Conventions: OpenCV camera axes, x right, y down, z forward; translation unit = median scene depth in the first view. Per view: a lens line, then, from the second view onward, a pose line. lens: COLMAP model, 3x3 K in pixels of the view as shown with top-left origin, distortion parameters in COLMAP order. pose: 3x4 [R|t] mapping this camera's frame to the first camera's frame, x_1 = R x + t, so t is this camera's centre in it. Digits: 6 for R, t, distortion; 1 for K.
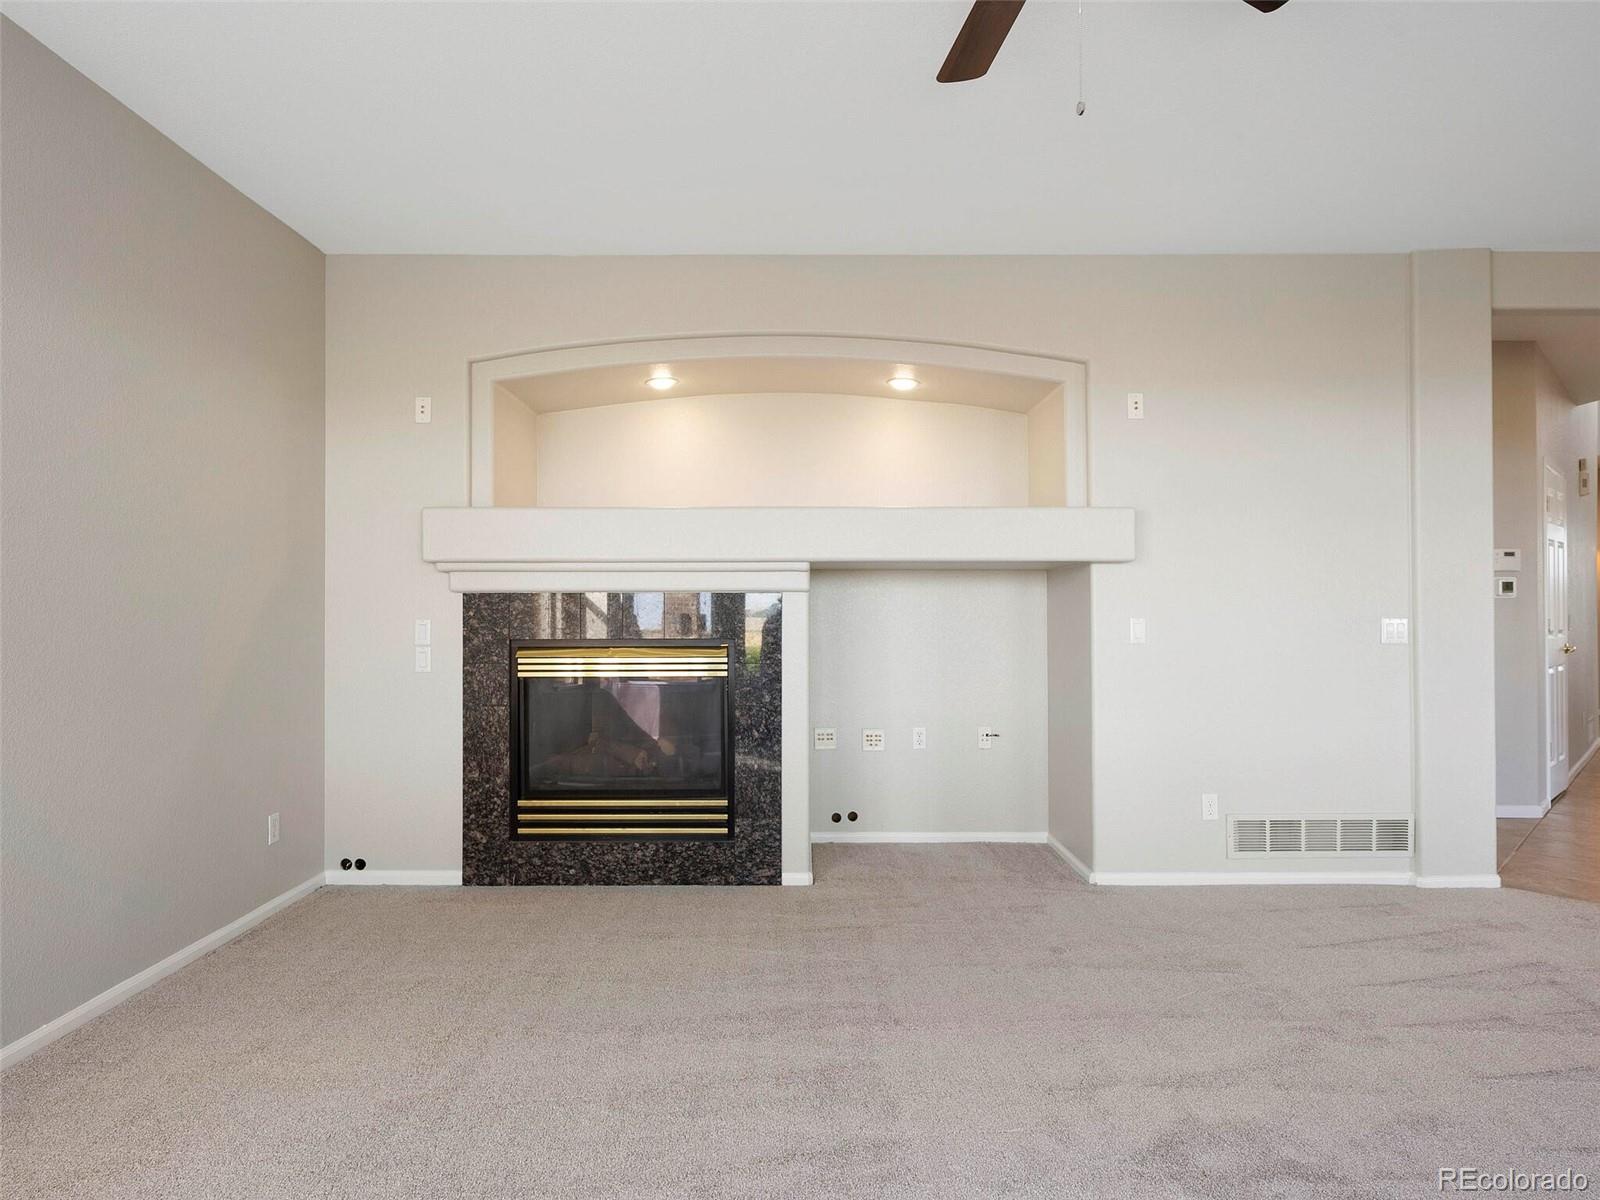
lens RADIAL K [[803.1, 0, 800.0], [0, 803.1, 600.0], [0, 0, 1]] dist [0.011859, -0.000102]
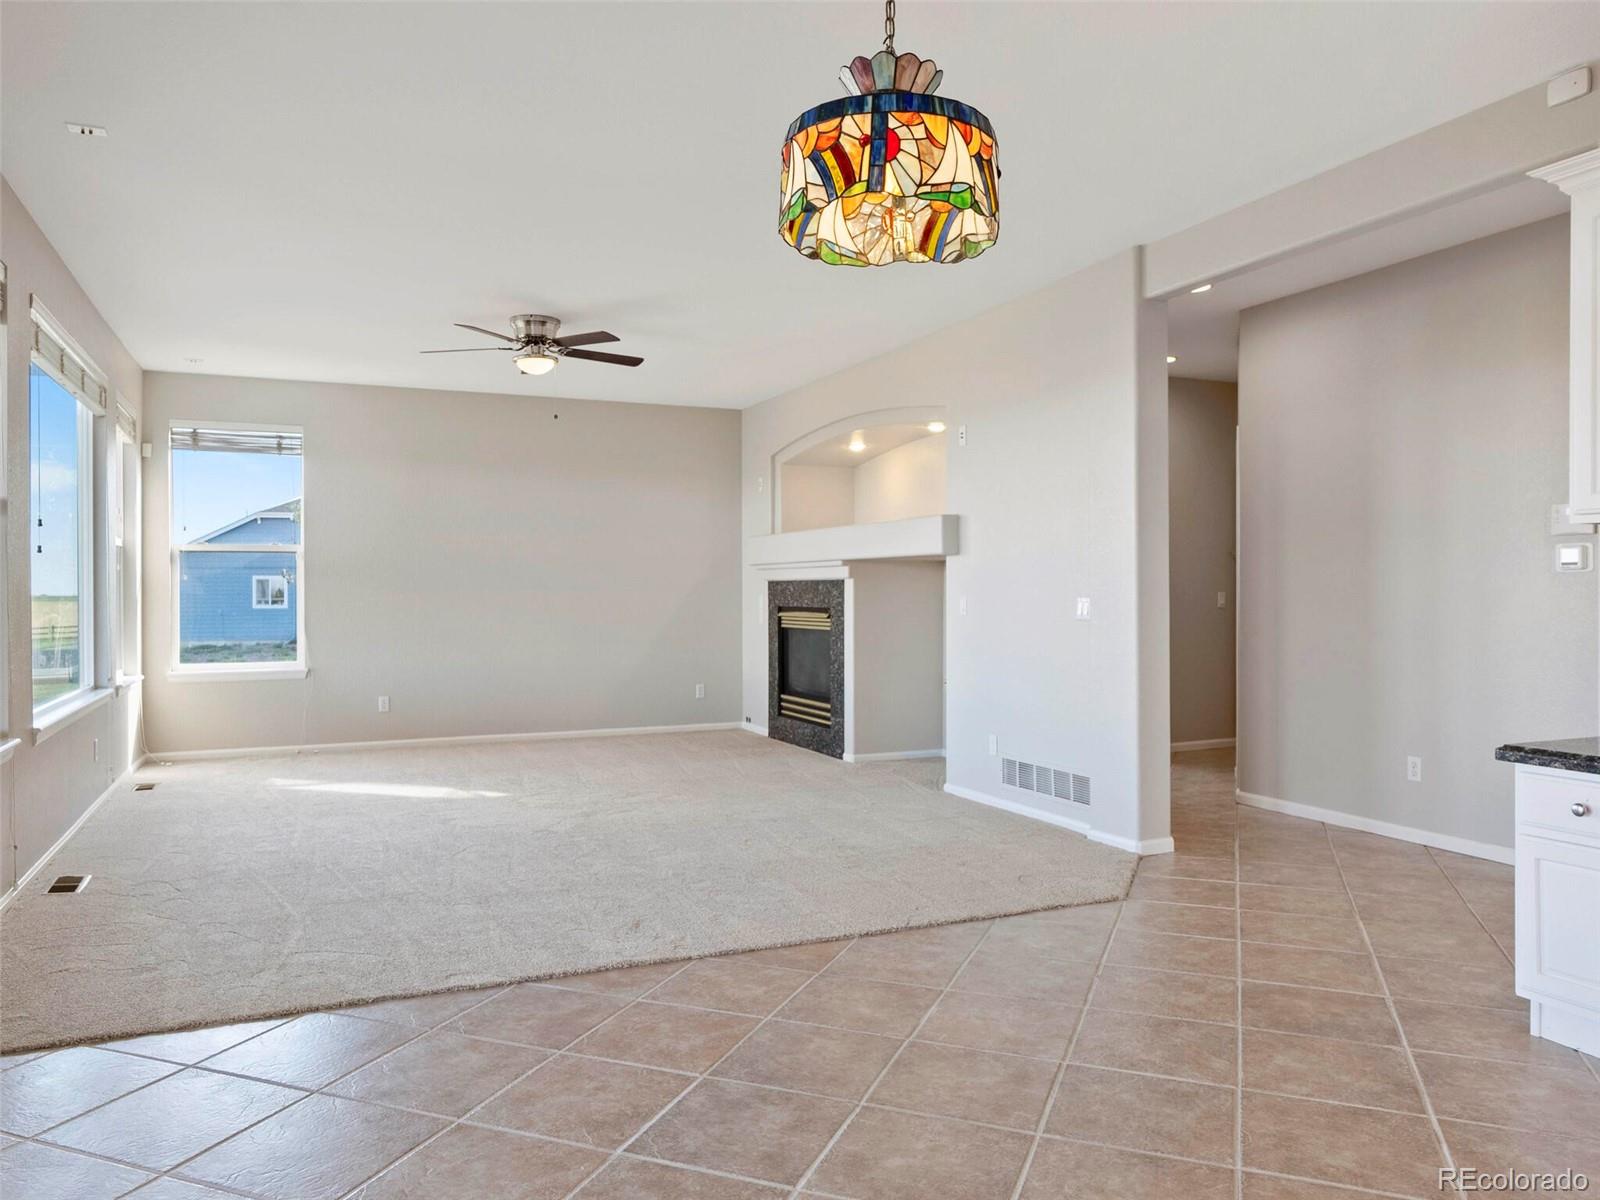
lens RADIAL K [[1100.9, 0, 800.0], [0, 1100.9, 600.0], [0, 0, 1]] dist [0.000473, 0.000453]
pose [[0.413928, 0.007520, -0.910279, 1.940264], [0.017124, 0.999725, 0.016045, -0.004468], [0.910149, -0.022229, 0.413685, 0.012760]]
